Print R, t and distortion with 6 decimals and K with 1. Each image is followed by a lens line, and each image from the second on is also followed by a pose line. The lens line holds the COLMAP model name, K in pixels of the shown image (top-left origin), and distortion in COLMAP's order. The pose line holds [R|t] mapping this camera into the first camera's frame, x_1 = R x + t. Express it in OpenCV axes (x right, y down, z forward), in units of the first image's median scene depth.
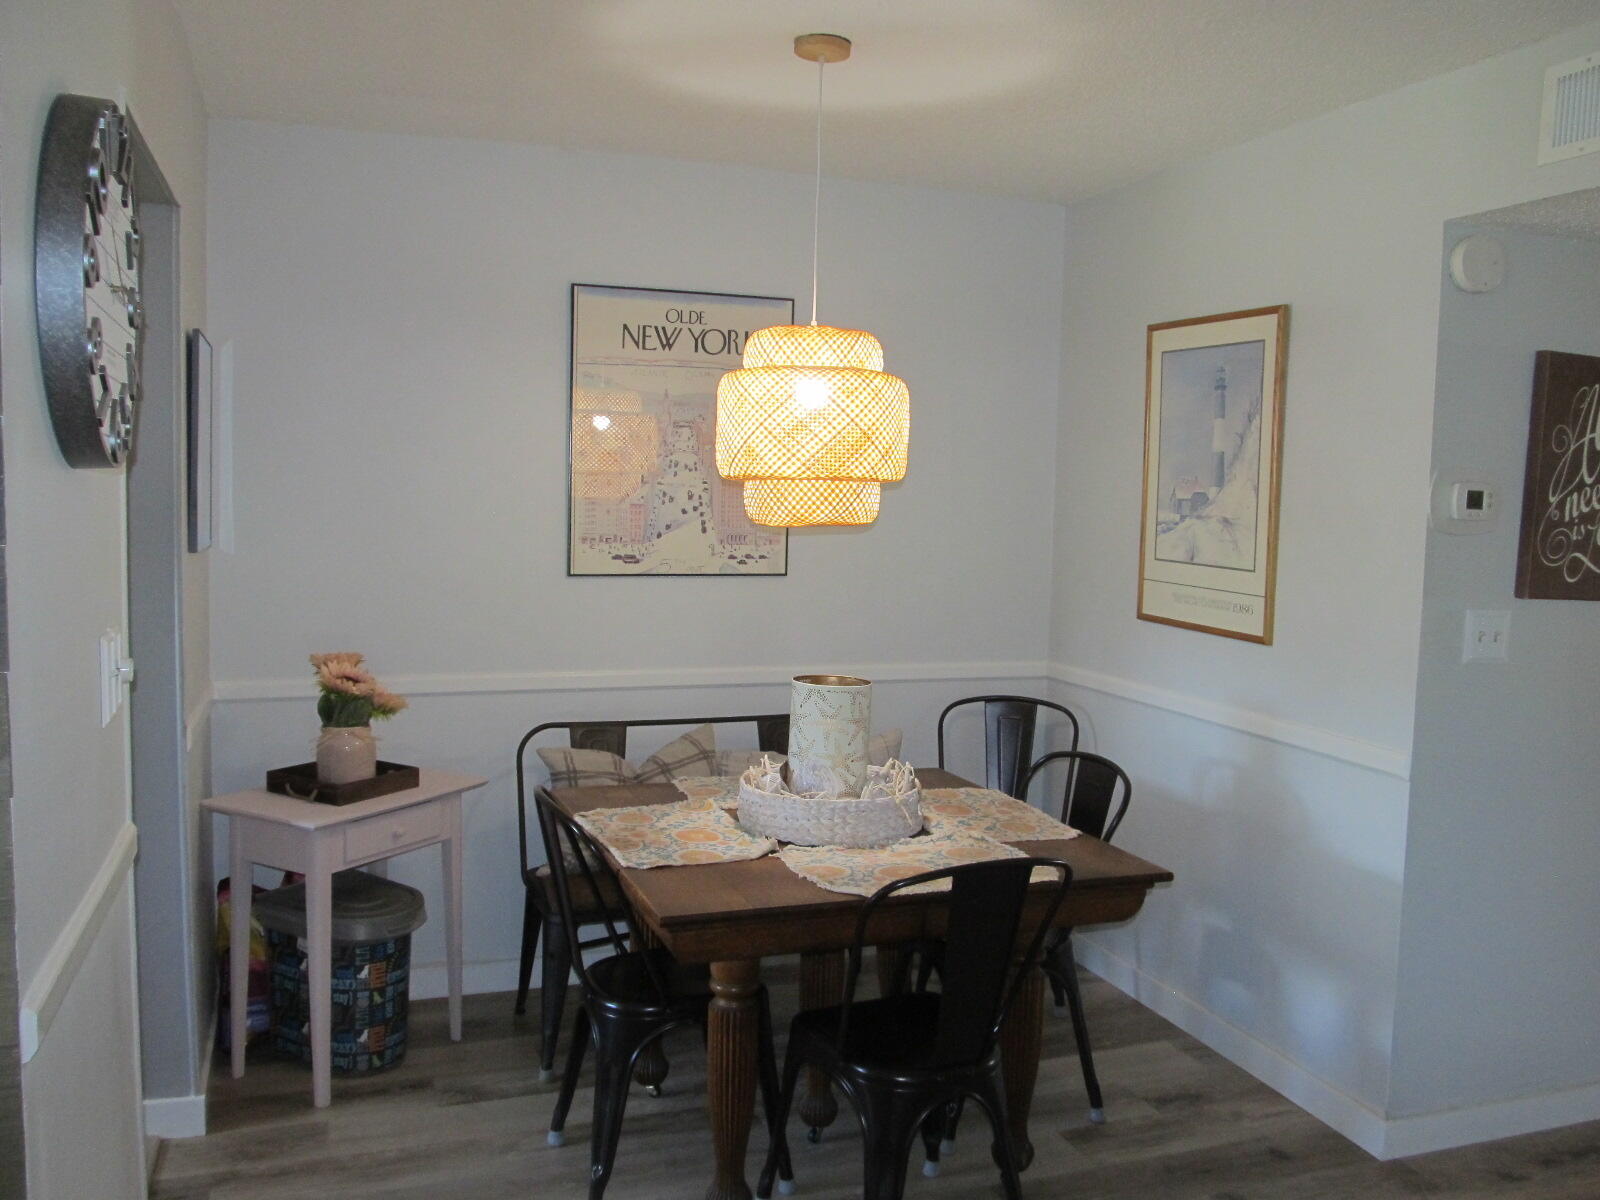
lens RADIAL K [[1332.6, 0, 791.1], [0, 1332.6, 587.1], [0, 0, 1]] dist [-0.062205, 0.036372]
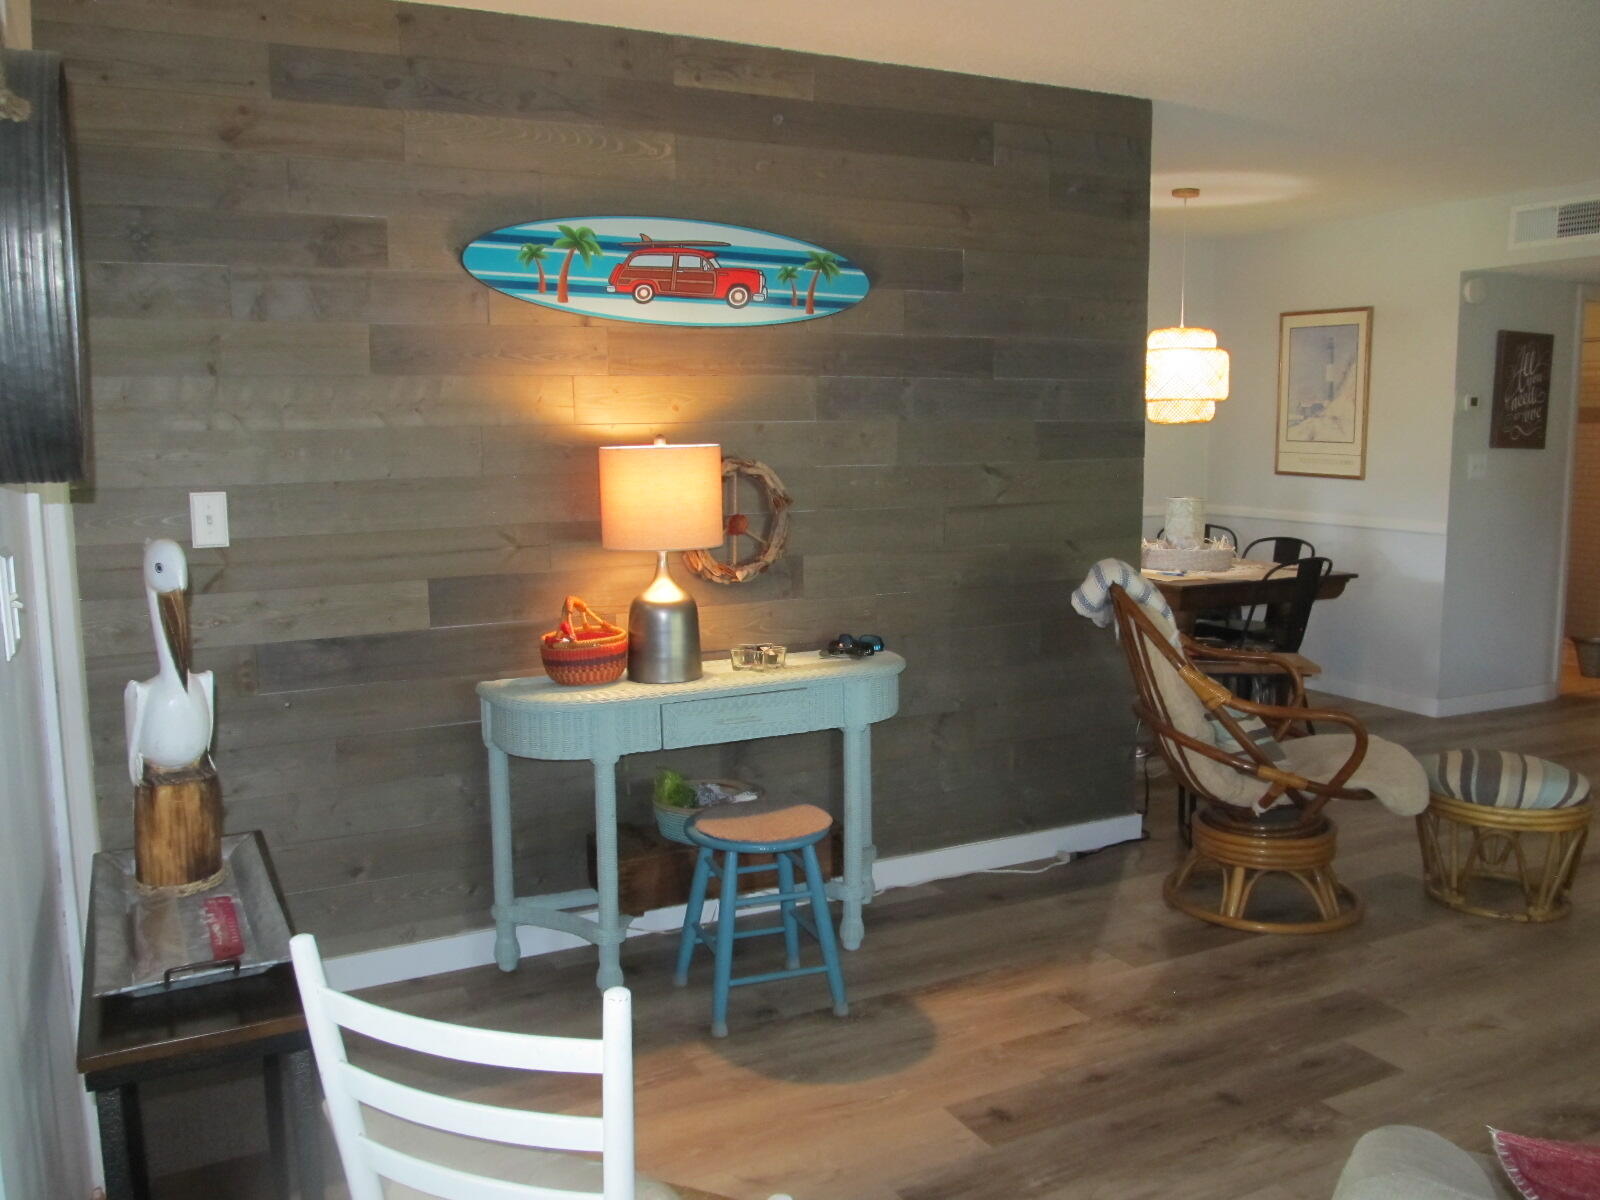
lens RADIAL K [[1332.6, 0, 789.3], [0, 1332.6, 591.5], [0, 0, 1]] dist [-0.062205, 0.036372]
pose [[0.991933, -0.044981, 0.118513, -0.741578], [0.039110, 0.997912, 0.051407, 0.077146], [-0.120578, -0.046357, 0.991621, -0.868842]]
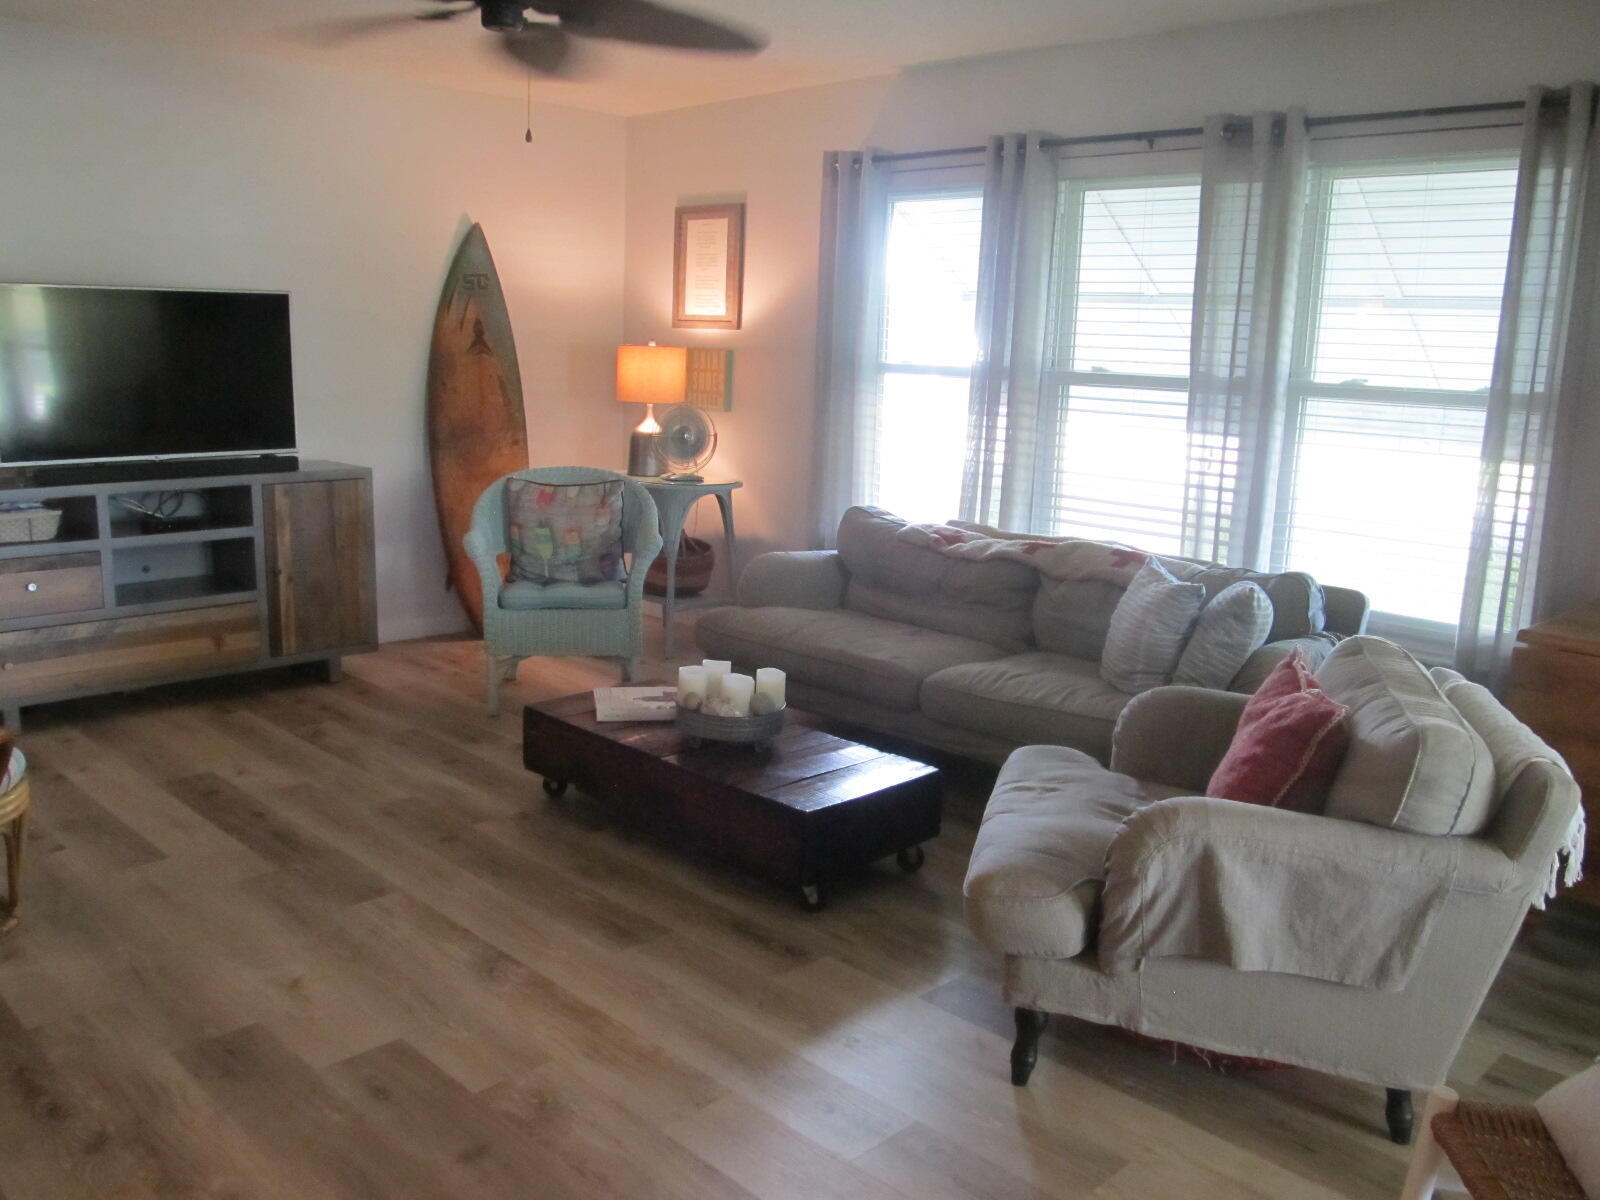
lens RADIAL K [[1332.6, 0, 796.2], [0, 1332.6, 598.5], [0, 0, 1]] dist [-0.062205, 0.036372]
pose [[-0.423991, -0.210415, 0.880884, -0.999053], [0.037198, 0.967770, 0.249074, 0.008498], [-0.904902, 0.138372, -0.402498, 0.023467]]
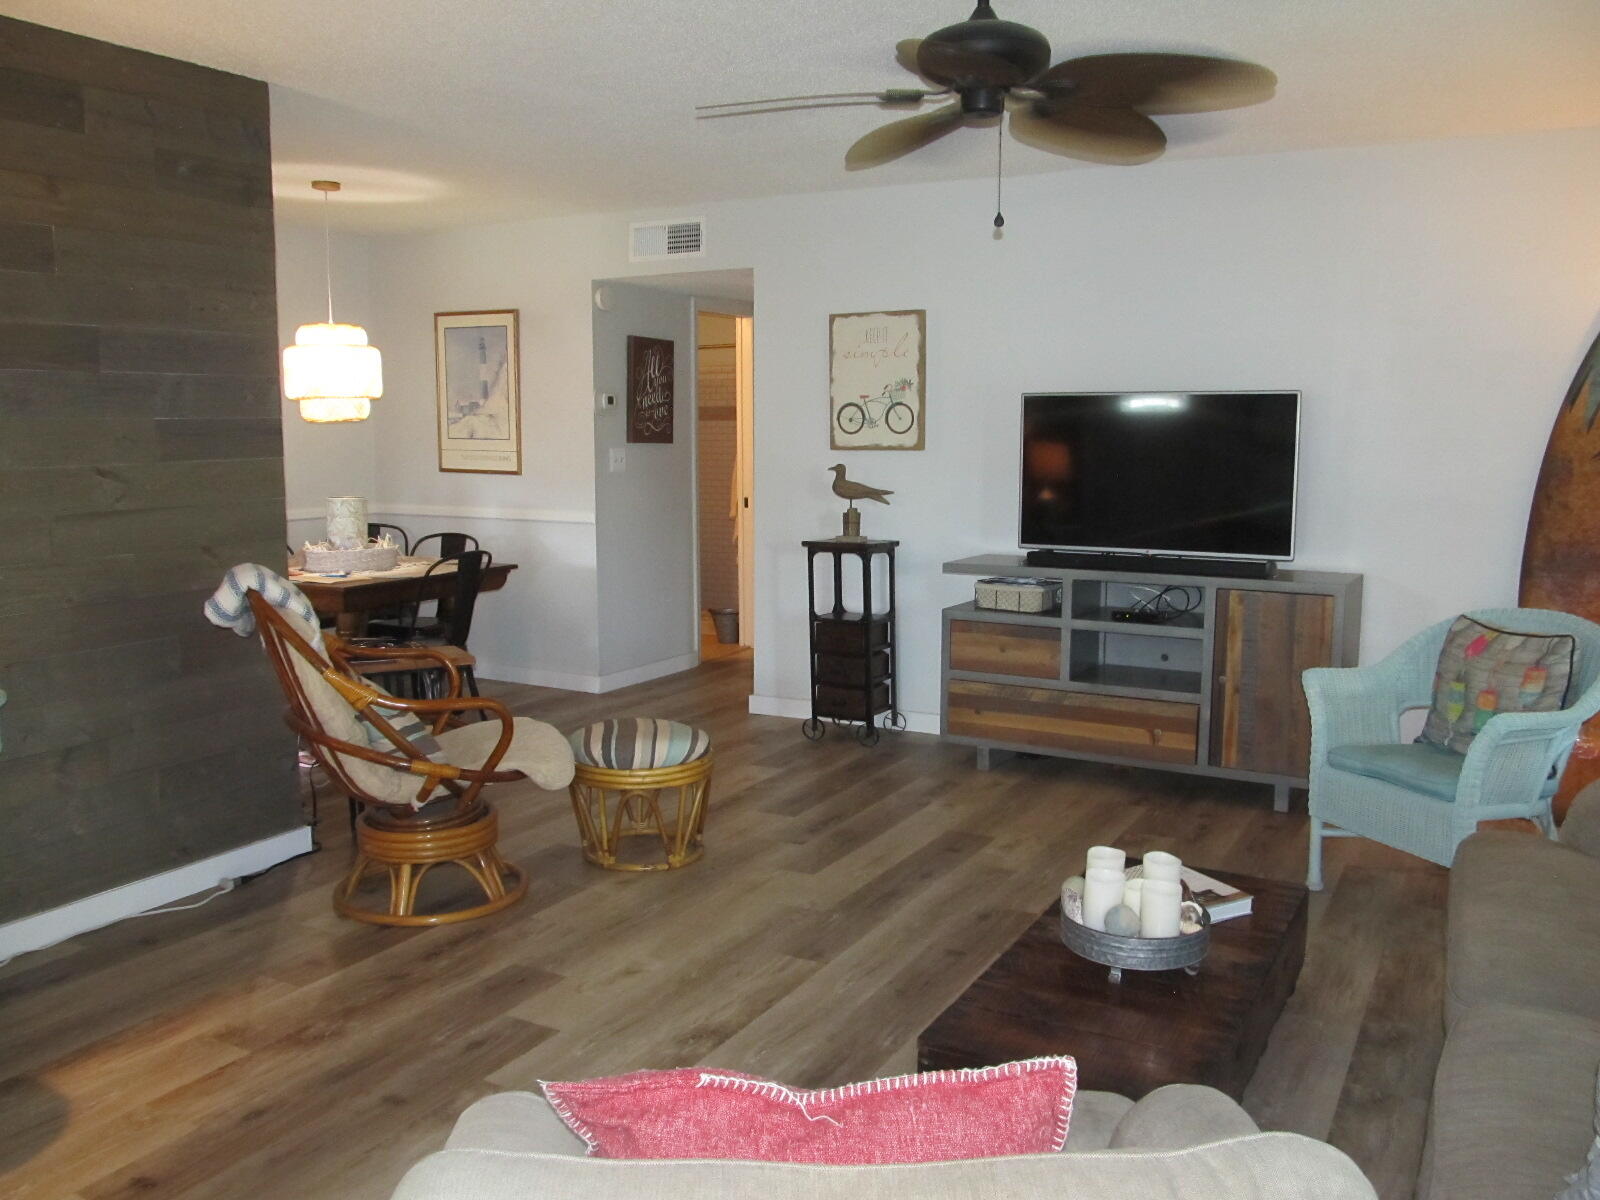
lens RADIAL K [[1332.6, 0, 804.1], [0, 1332.6, 597.3], [0, 0, 1]] dist [-0.062205, 0.036372]
pose [[0.752732, -0.111674, 0.648786, -0.685272], [0.070952, 0.993529, 0.088693, 0.083153], [-0.654492, -0.020730, 0.755785, -0.878293]]
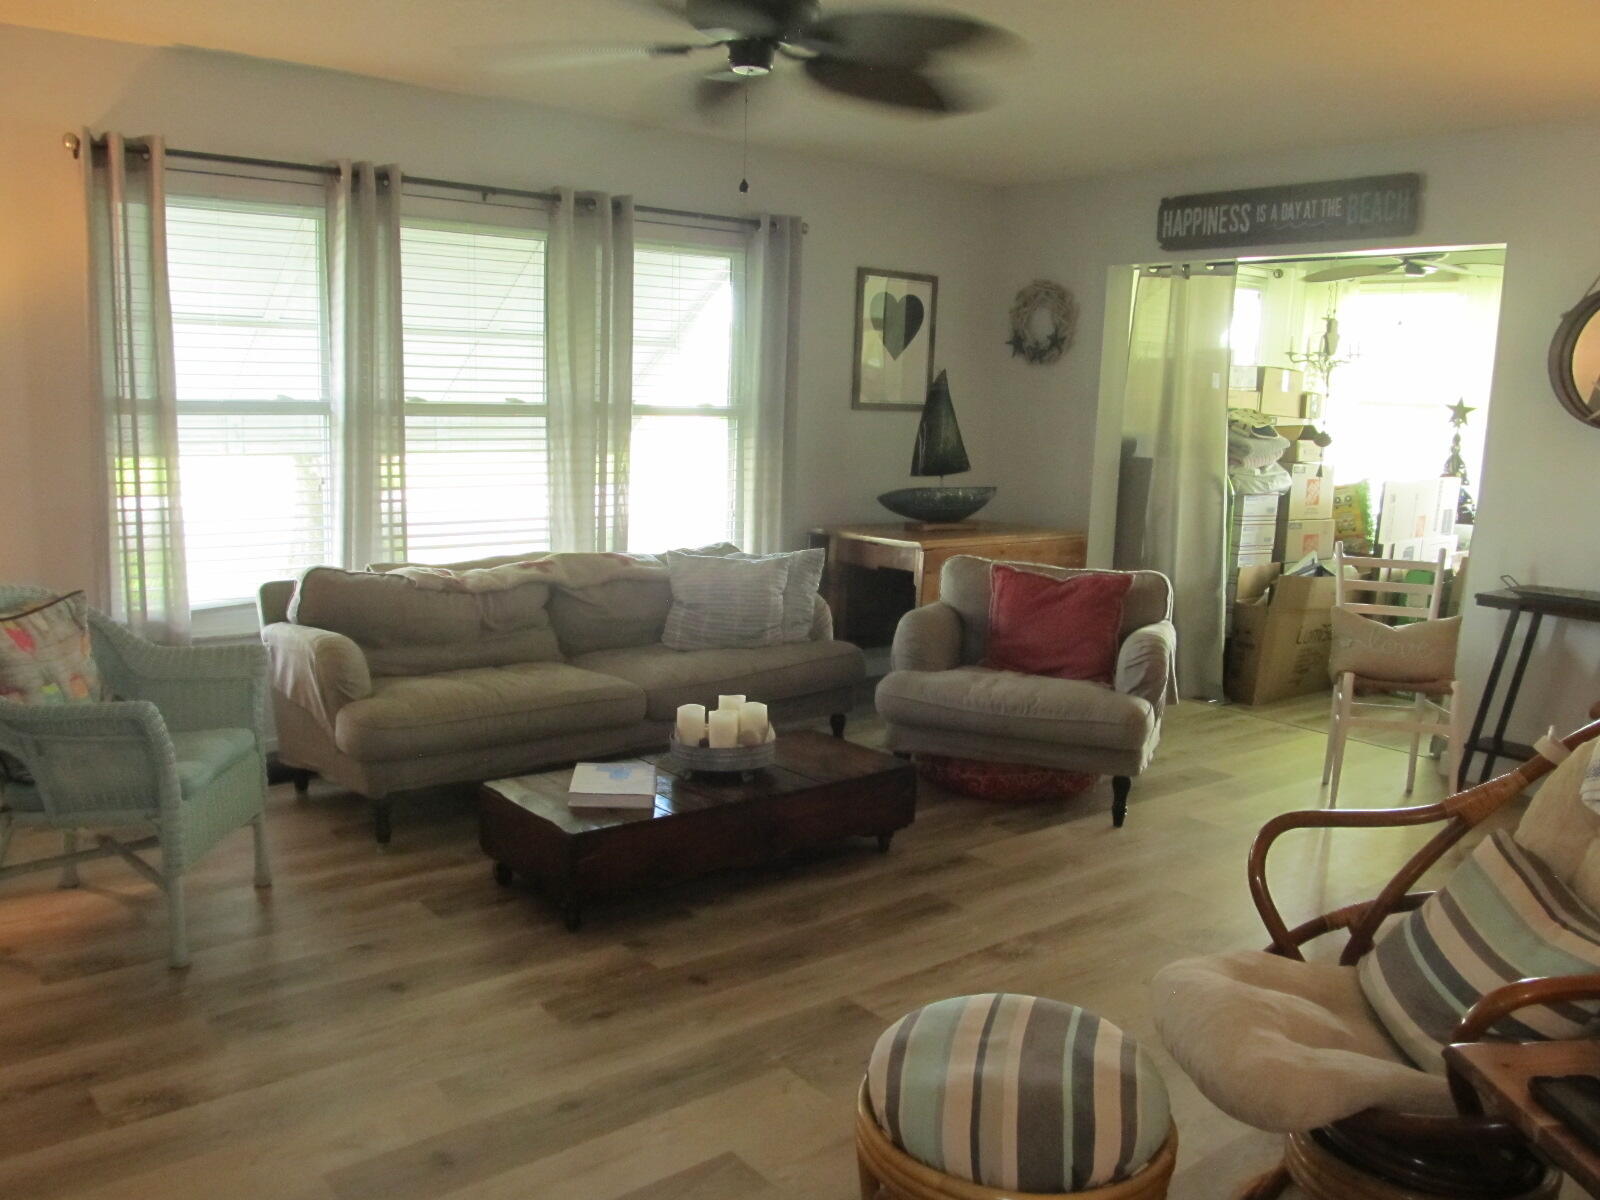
lens RADIAL K [[1332.6, 0, 802.8], [0, 1332.6, 604.9], [0, 0, 1]] dist [-0.062205, 0.036372]
pose [[-0.943665, -0.000204, -0.330903, 0.341420], [-0.081818, 0.969094, 0.232728, -0.022237], [0.320629, 0.246691, -0.914517, 0.718113]]
